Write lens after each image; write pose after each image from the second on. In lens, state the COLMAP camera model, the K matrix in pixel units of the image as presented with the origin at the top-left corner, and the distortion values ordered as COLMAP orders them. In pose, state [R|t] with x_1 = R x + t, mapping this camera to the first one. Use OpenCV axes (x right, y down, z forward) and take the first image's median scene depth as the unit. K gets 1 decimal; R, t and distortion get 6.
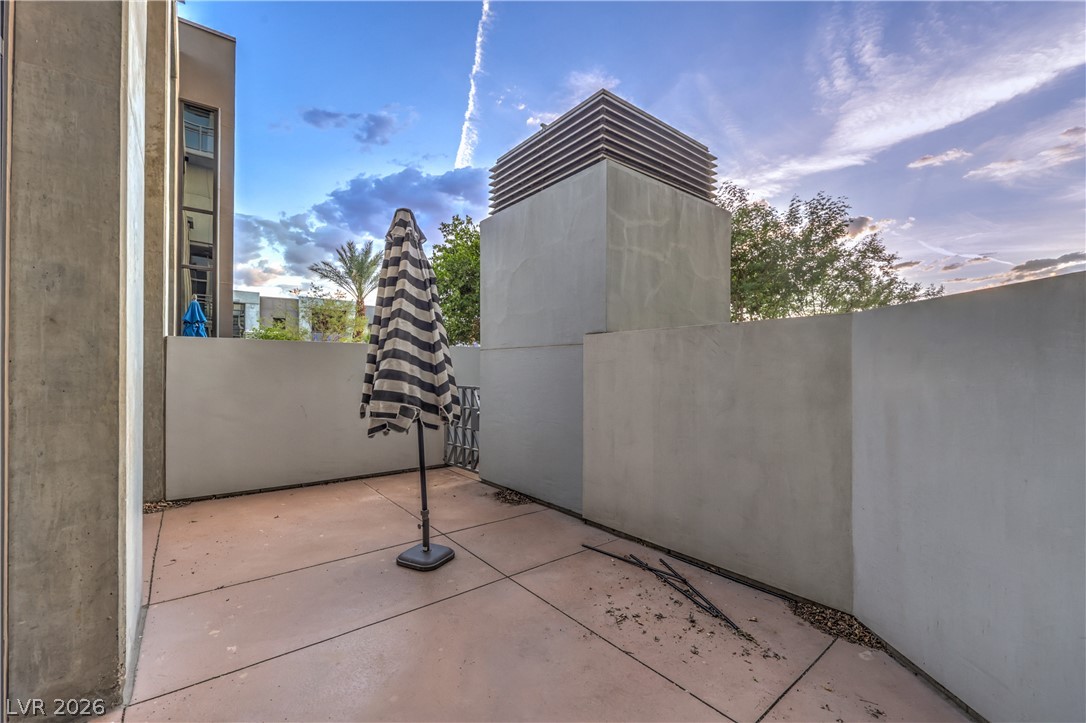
lens RADIAL K [[440.3, 0, 546.3], [0, 440.3, 368.9], [0, 0, 1]] dist [-0.009581, 0.003971]
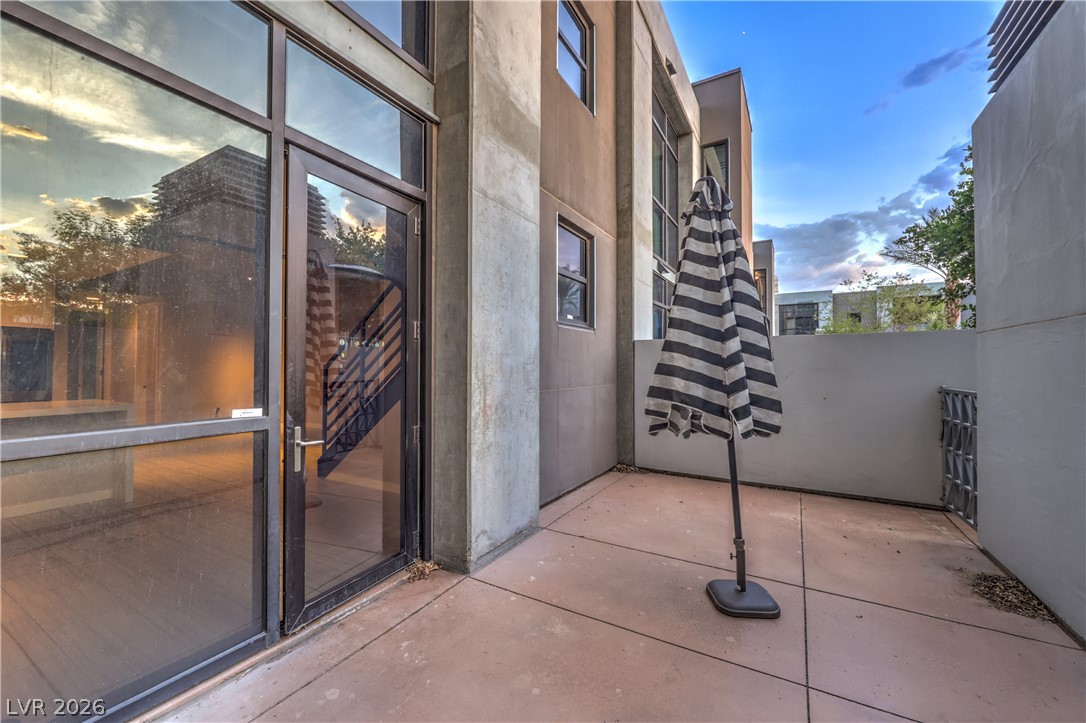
lens RADIAL K [[440.3, 0, 545.3], [0, 440.3, 360.9], [0, 0, 1]] dist [-0.009581, 0.003971]
pose [[0.356728, -0.012343, -0.934127, 0.232754], [-0.000685, 0.999909, -0.013474, 0.004885], [0.934208, 0.005446, 0.356687, 0.252158]]
